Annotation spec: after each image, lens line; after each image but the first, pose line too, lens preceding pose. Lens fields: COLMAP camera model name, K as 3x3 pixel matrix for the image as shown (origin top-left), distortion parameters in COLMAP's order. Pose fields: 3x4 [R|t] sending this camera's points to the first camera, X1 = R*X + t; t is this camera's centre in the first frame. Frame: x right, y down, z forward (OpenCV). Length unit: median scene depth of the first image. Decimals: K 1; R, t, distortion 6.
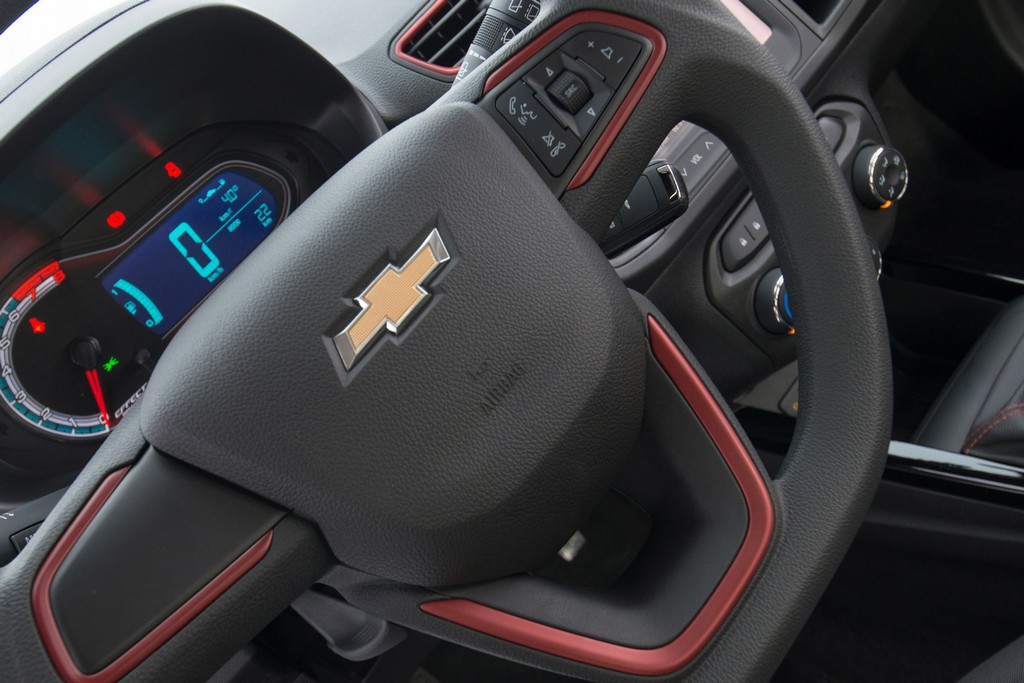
lens RADIAL K [[1020.7, 0, 512.4], [0, 1020.7, 382.0], [0, 0, 1]] dist [0.115990, -0.003365]
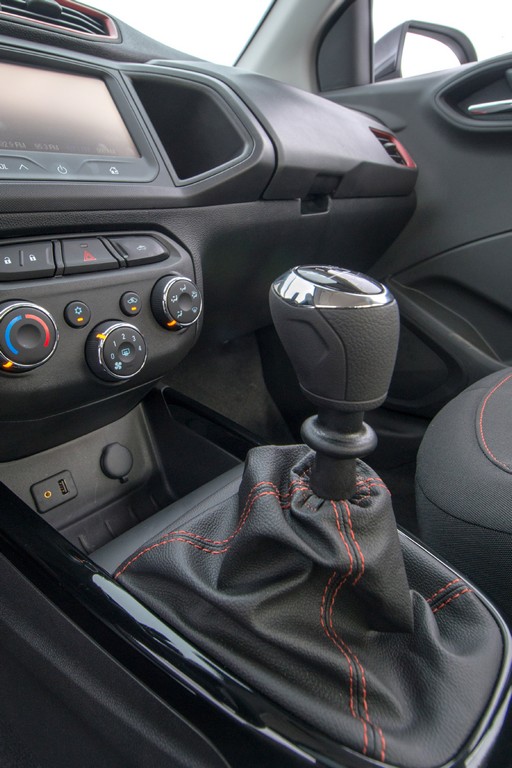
lens RADIAL K [[458.0, 0, 236.8], [0, 458.0, 345.2], [0, 0, 1]] dist [0.003713, -0.000221]
pose [[0.889647, 0.435243, 0.138176, 0.659279], [-0.343951, 0.837711, -0.424190, 0.059204], [-0.300377, 0.329854, 0.894969, 0.994827]]
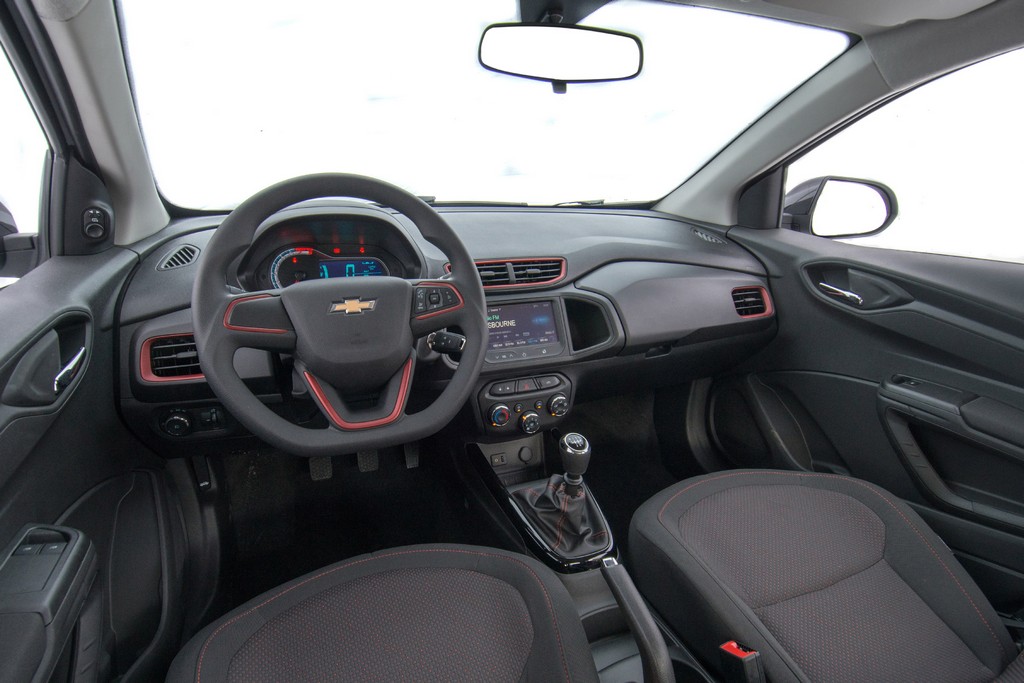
lens RADIAL K [[555.9, 0, 513.9], [0, 555.9, 363.1], [0, 0, 1]] dist [0.033945, -0.049493]
pose [[0.769192, 0.630607, -0.103337, 0.626914], [-0.639012, 0.759746, -0.120209, -0.048310], [0.002705, 0.158497, 0.987356, -0.935192]]
